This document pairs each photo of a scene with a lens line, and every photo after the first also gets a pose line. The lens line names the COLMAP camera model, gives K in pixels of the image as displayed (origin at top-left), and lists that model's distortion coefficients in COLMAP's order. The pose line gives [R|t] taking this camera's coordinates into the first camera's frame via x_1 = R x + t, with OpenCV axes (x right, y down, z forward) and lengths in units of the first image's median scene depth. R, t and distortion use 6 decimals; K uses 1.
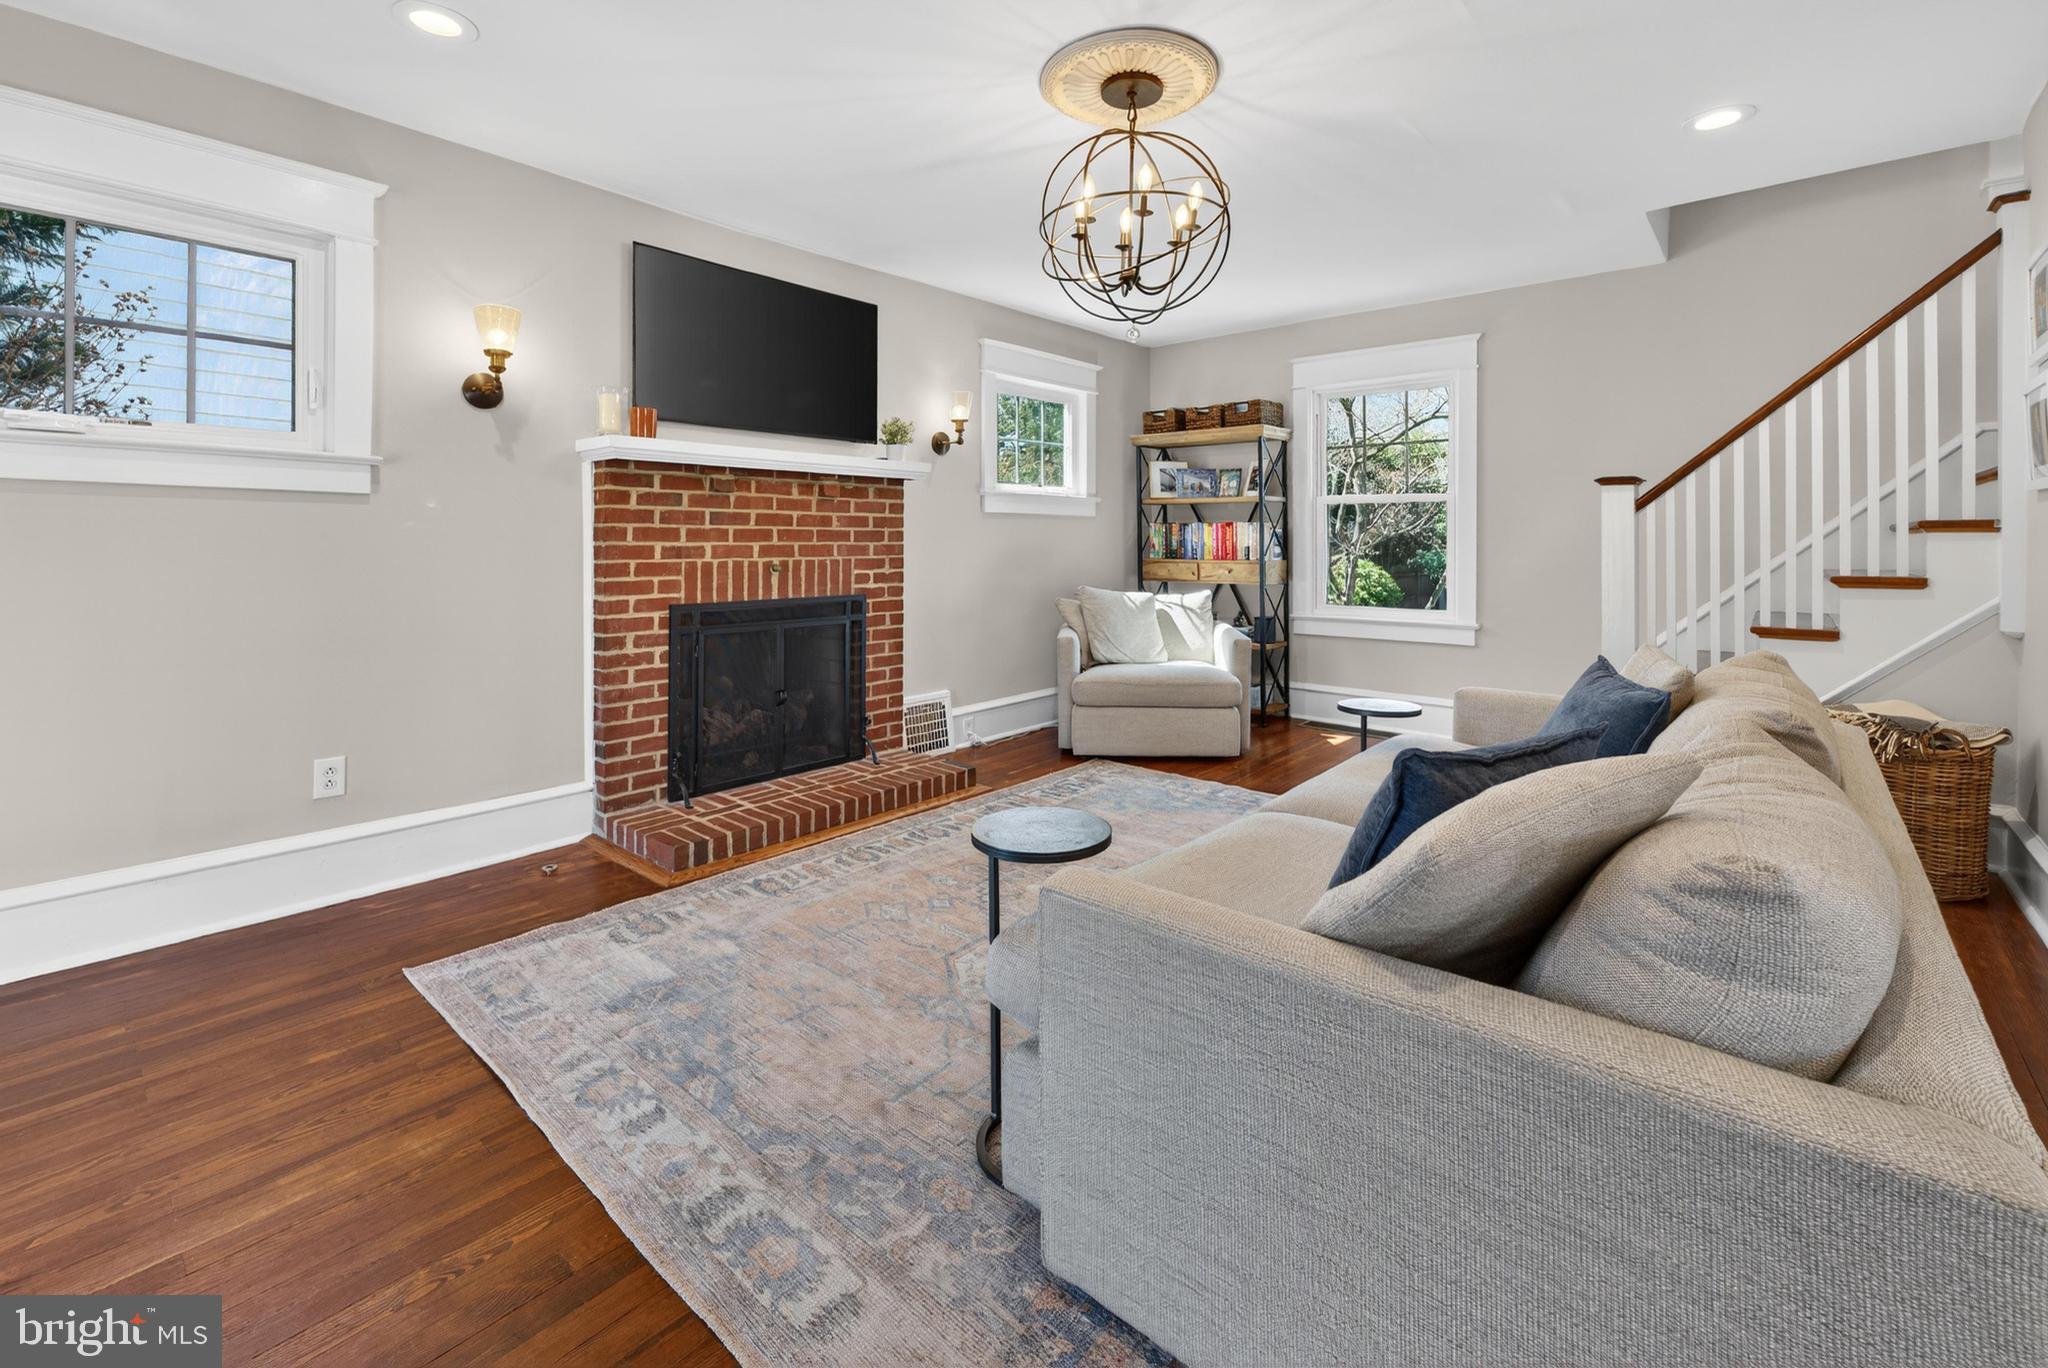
lens RADIAL K [[870.7, 0, 1028.6], [0, 870.7, 543.4], [0, 0, 1]] dist [-0.004365, 0.004097]
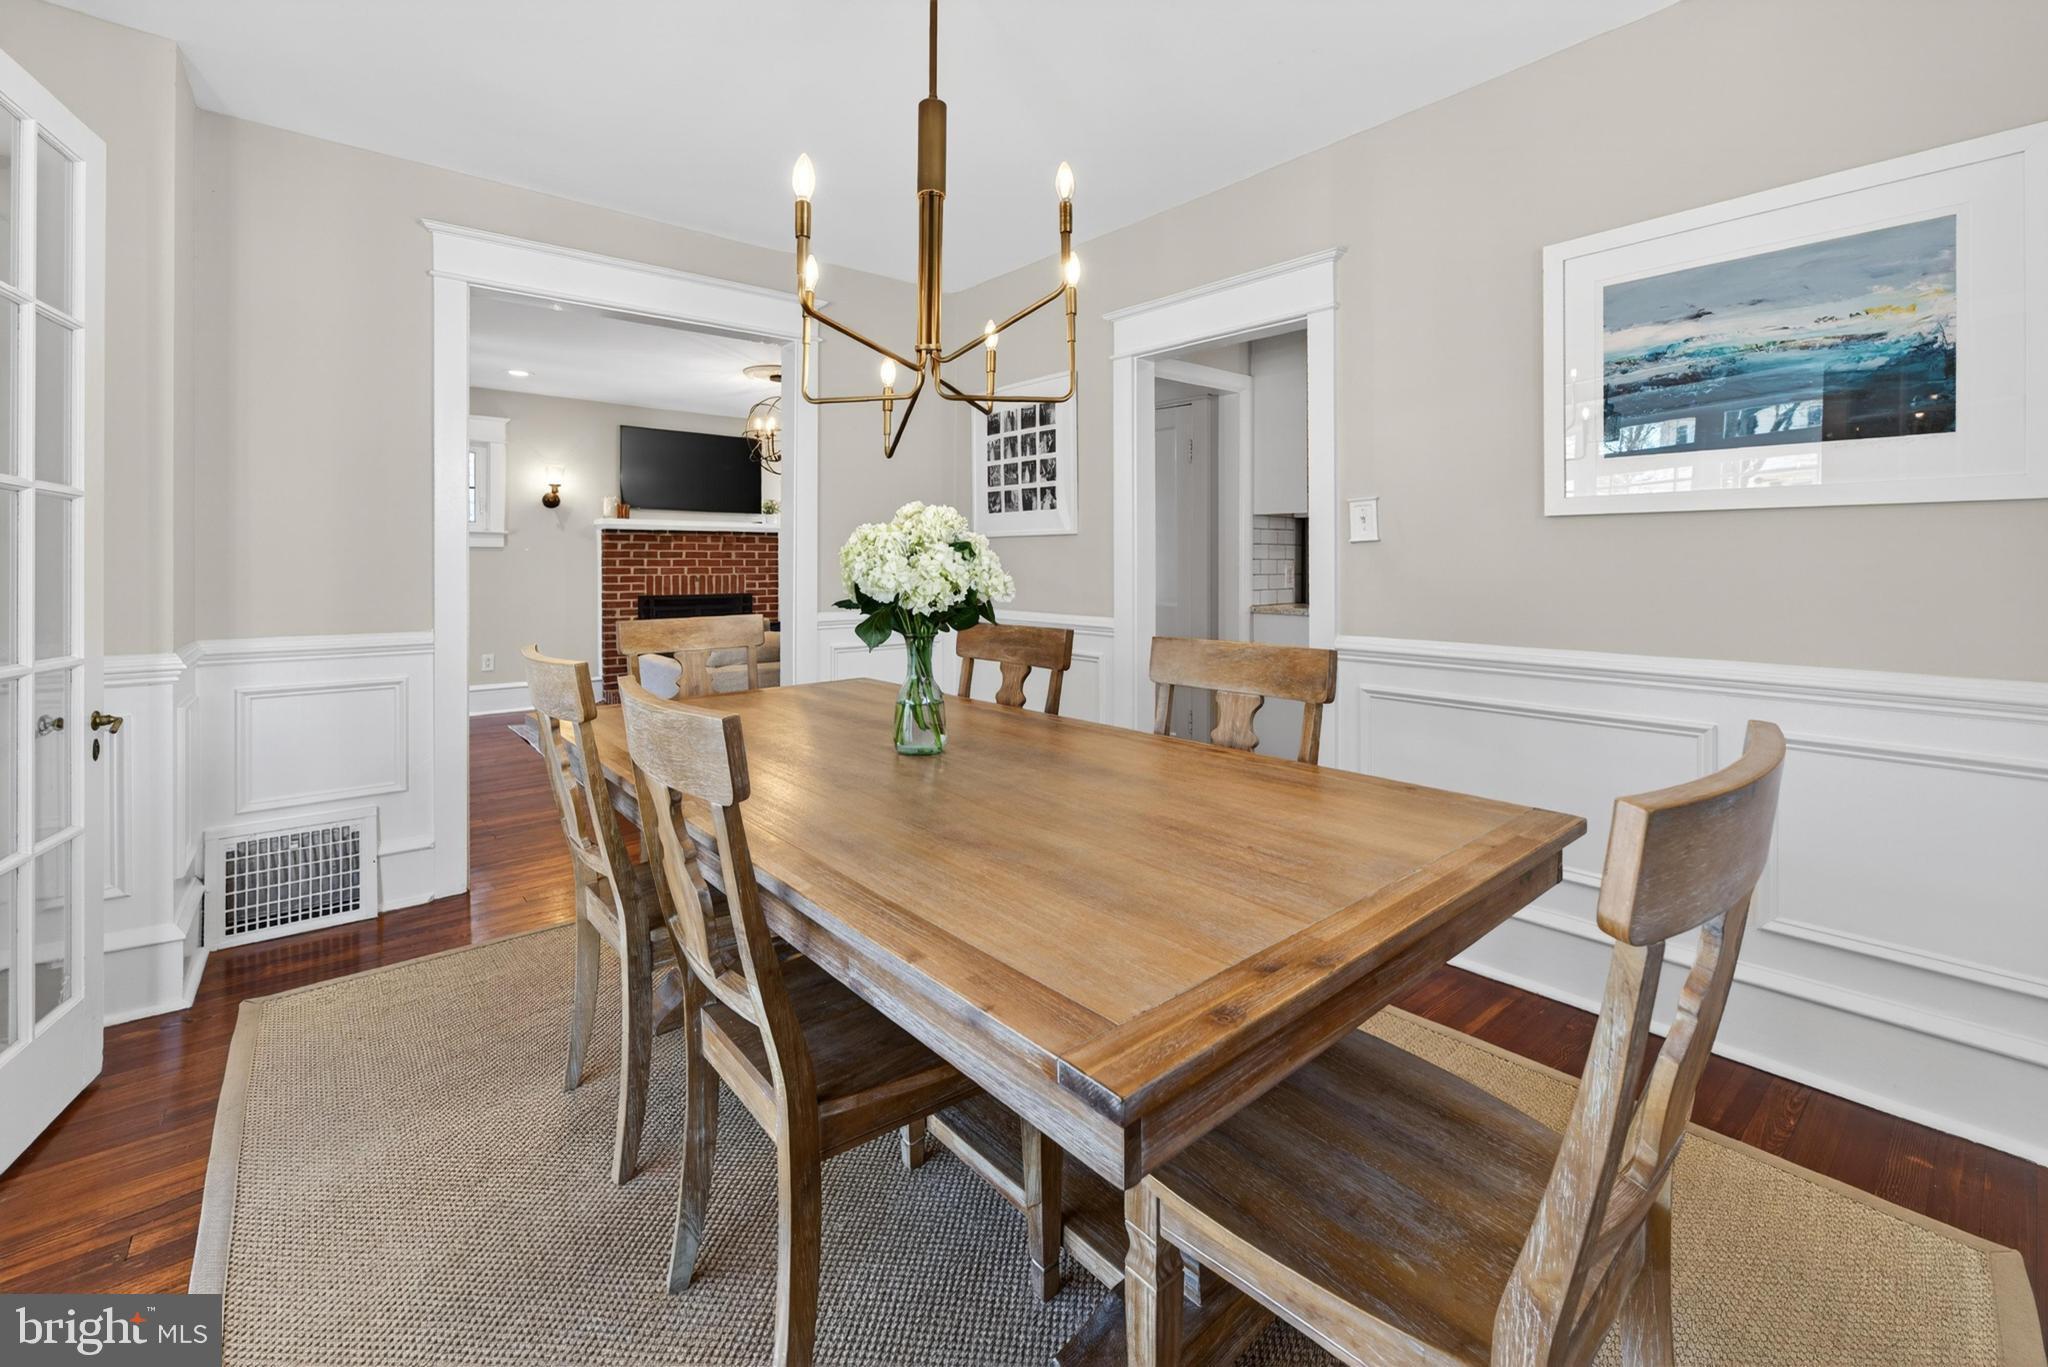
lens RADIAL K [[870.7, 0, 1071.9], [0, 870.7, 564.7], [0, 0, 1]] dist [-0.004365, 0.004097]
pose [[0.990492, -0.005511, -0.137462, 0.879722], [0.004984, 0.999979, -0.004180, 0.008044], [0.137482, 0.003455, 0.990498, -0.909589]]
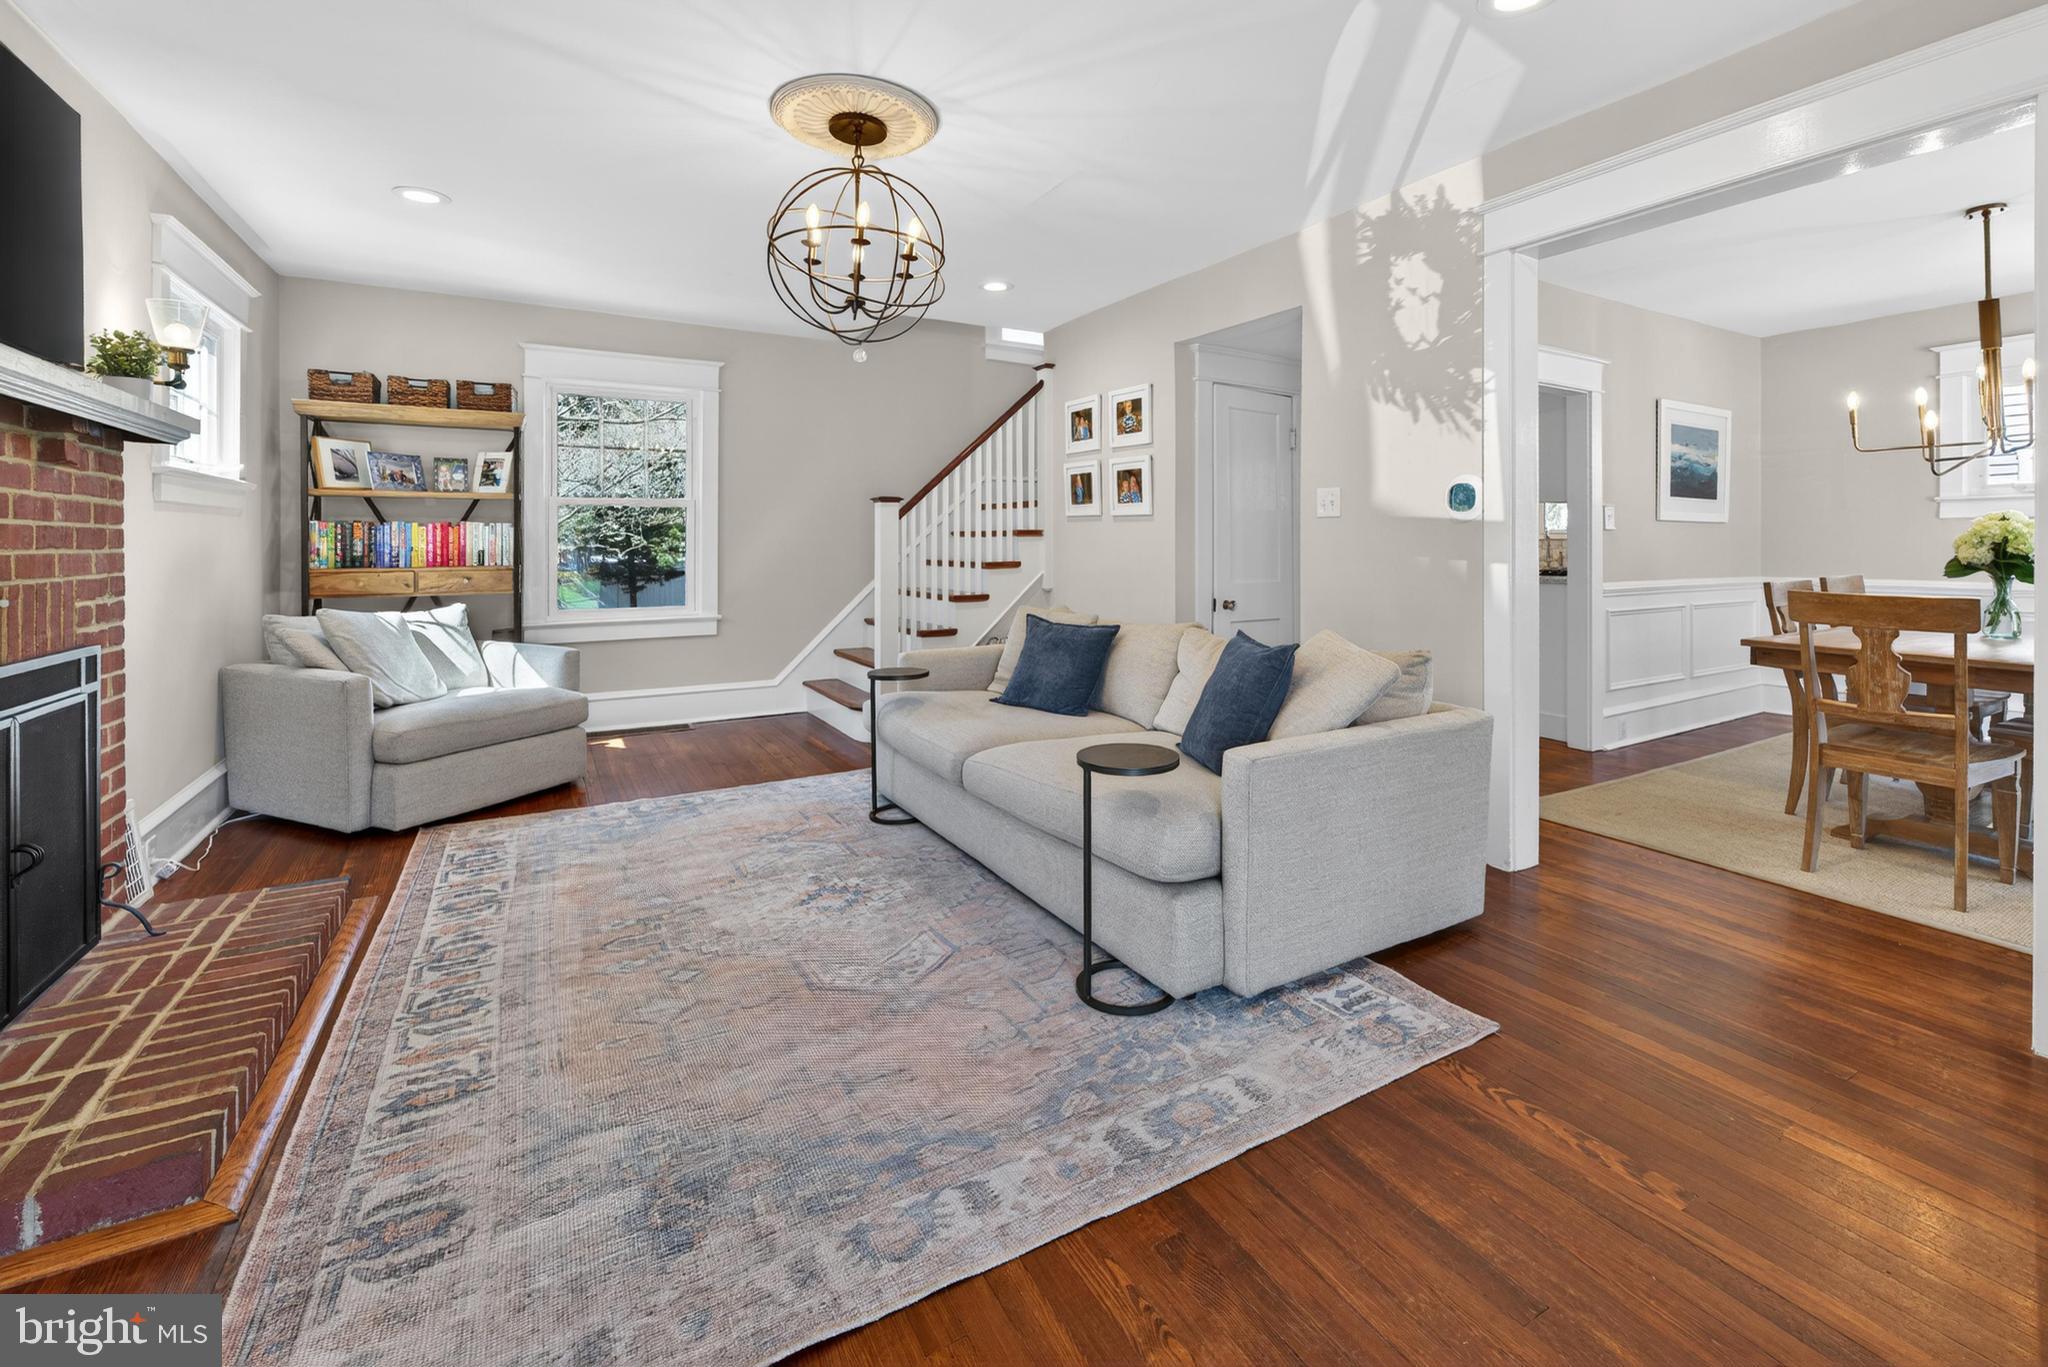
lens RADIAL K [[870.7, 0, 1035.7], [0, 870.7, 545.7], [0, 0, 1]] dist [-0.004365, 0.004097]
pose [[0.336020, -0.007397, 0.941826, -0.576978], [0.006119, 0.999965, 0.005671, -0.003960], [-0.941835, 0.003857, 0.336053, 0.294228]]
